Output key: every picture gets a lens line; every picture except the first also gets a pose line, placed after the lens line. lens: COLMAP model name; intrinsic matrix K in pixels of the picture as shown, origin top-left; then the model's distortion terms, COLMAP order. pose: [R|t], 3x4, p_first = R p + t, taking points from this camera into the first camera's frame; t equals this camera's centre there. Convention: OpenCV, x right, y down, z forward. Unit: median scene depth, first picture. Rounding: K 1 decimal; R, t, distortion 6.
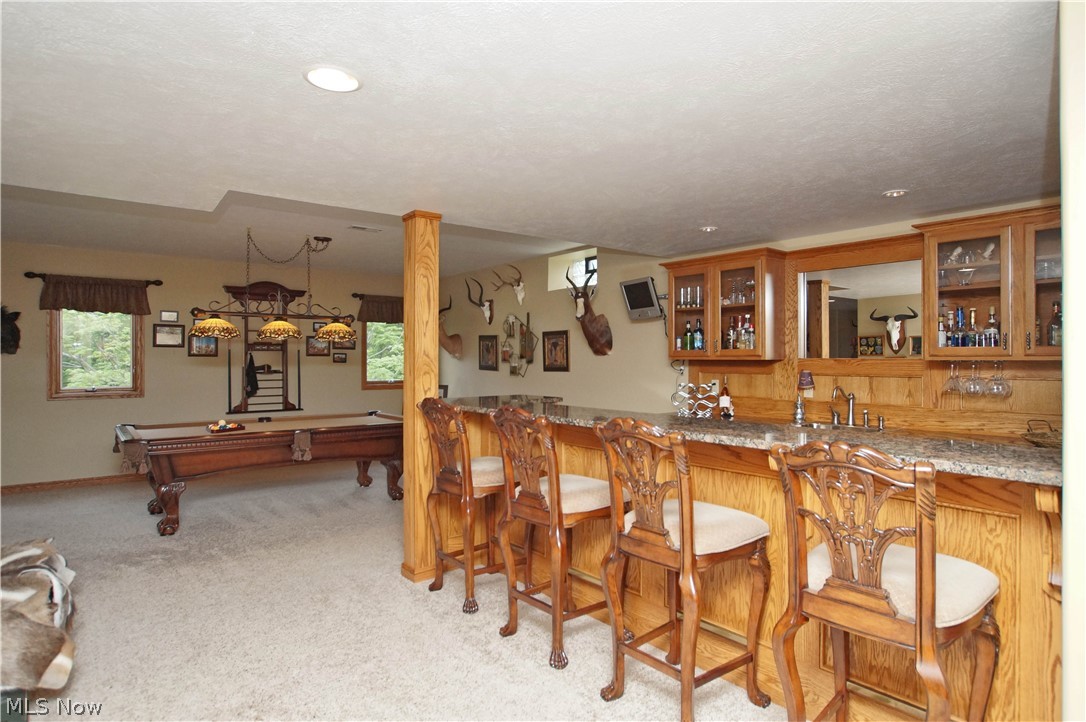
lens RADIAL K [[612.5, 0, 541.6], [0, 612.5, 359.6], [0, 0, 1]] dist [-0.032252, -0.003852]
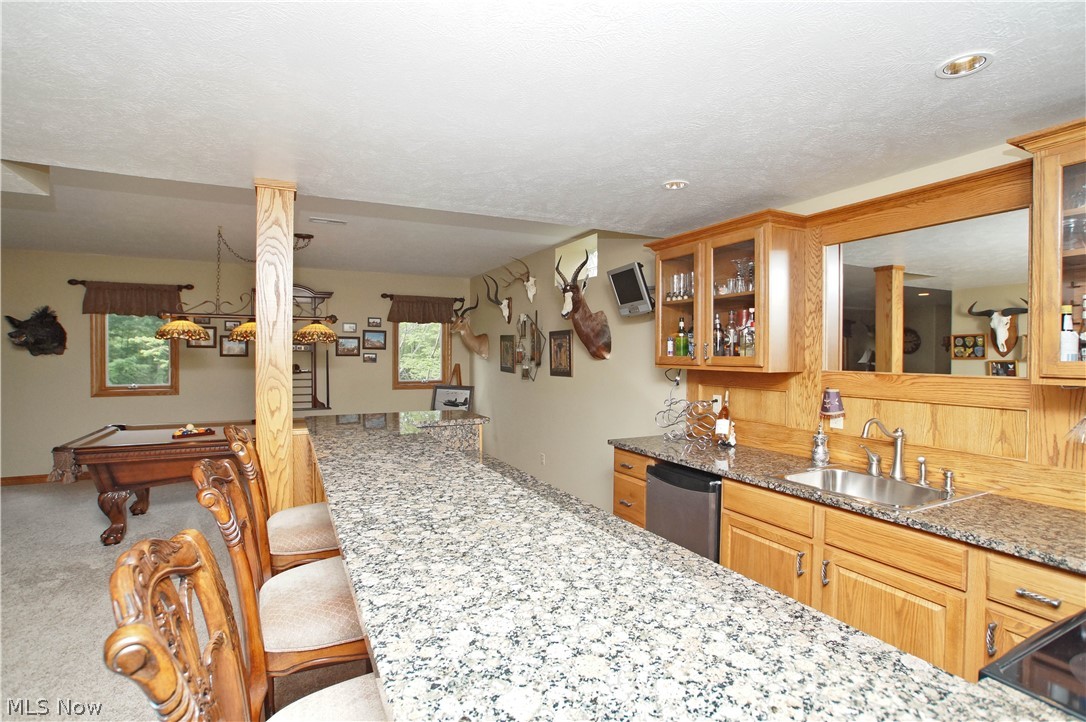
lens RADIAL K [[528.5, 0, 540.0], [0, 528.5, 361.1], [0, 0, 1]] dist [-0.037862, 0.007494]
pose [[0.976079, 0.007558, -0.217287, 0.206704], [-0.004483, 0.999883, 0.014642, -0.017312], [0.217372, -0.013318, 0.975998, 0.308493]]
